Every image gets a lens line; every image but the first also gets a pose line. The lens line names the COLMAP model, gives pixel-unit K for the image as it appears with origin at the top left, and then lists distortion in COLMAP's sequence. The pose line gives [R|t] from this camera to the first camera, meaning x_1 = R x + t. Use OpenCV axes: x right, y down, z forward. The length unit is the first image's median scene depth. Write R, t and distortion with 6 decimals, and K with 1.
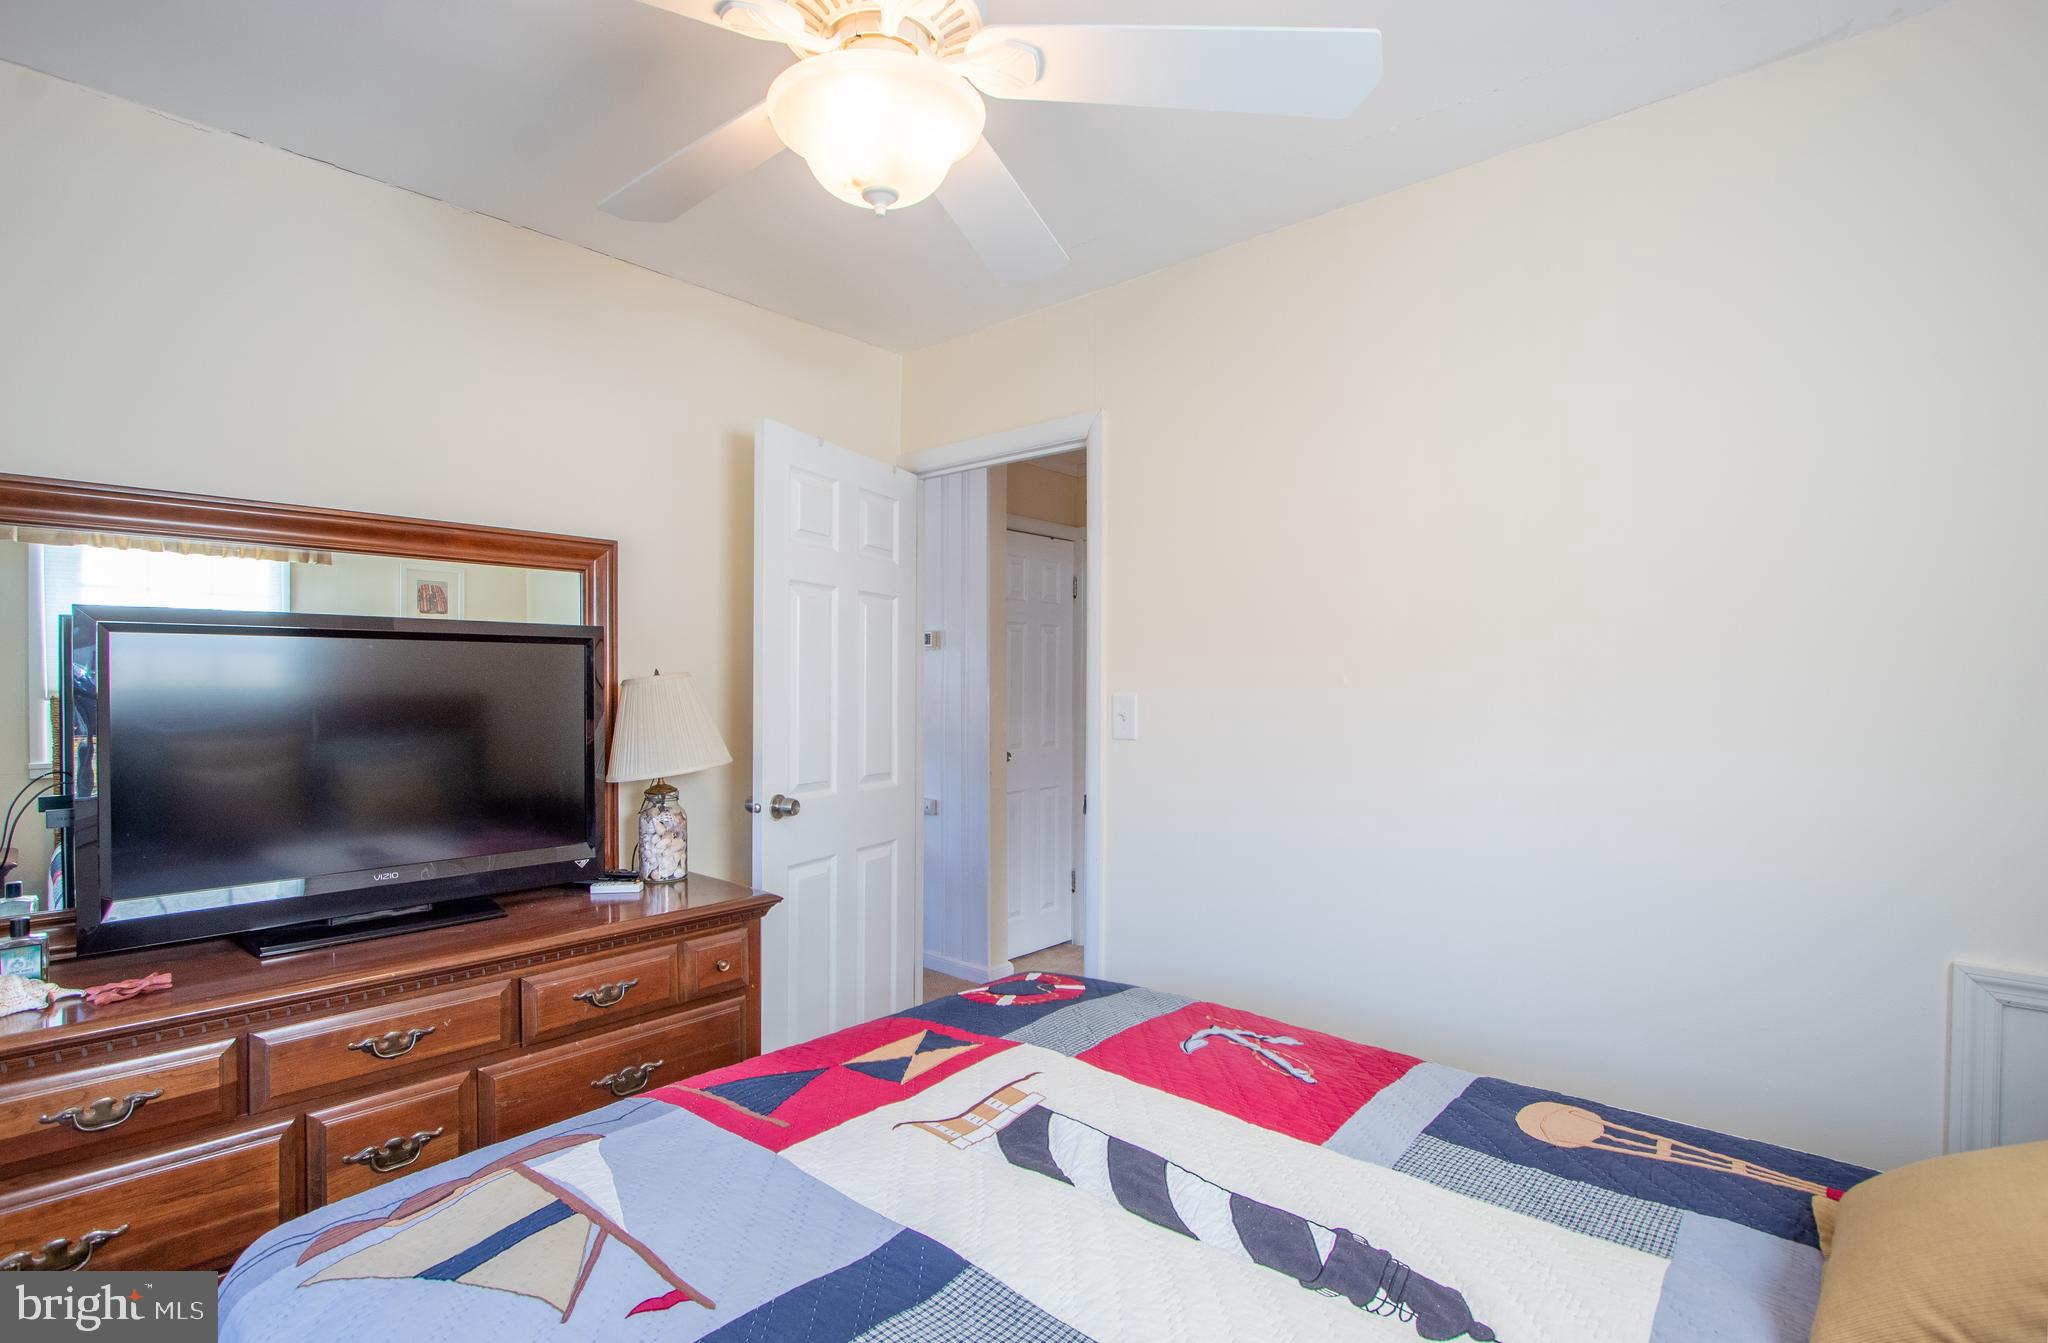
lens RADIAL K [[979.6, 0, 1009.5], [0, 979.6, 683.0], [0, 0, 1]] dist [-0.014850, -0.000175]
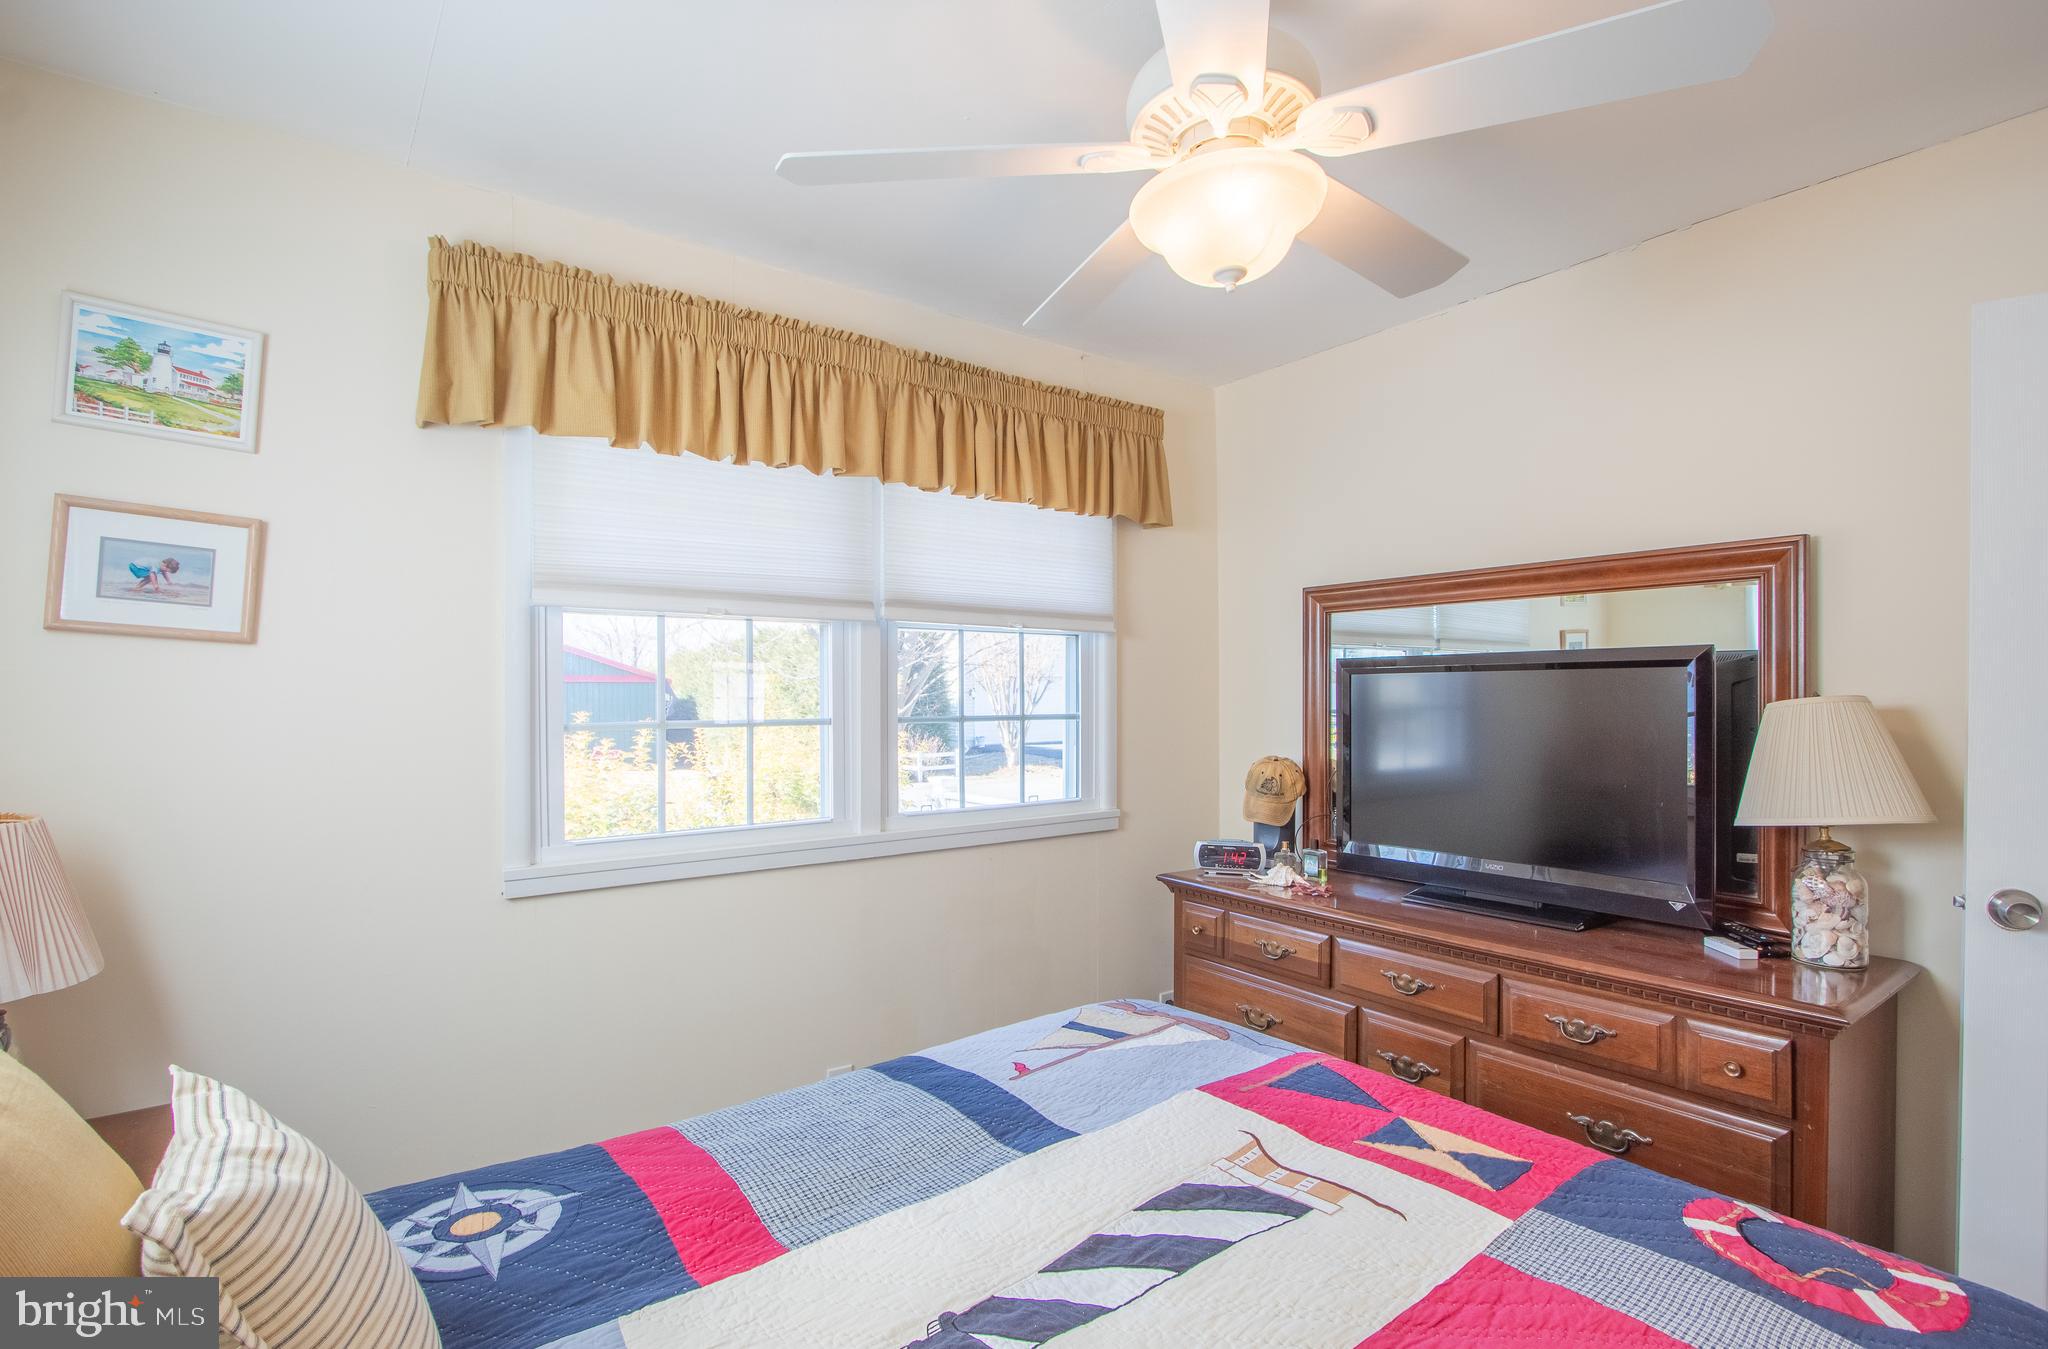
lens RADIAL K [[979.6, 0, 1011.2], [0, 979.6, 684.0], [0, 0, 1]] dist [-0.014850, -0.000175]
pose [[-0.200437, -0.008949, -0.979666, 0.741137], [-0.001029, 0.999960, -0.008924, -0.018531], [0.979706, -0.000781, -0.200438, 0.727500]]
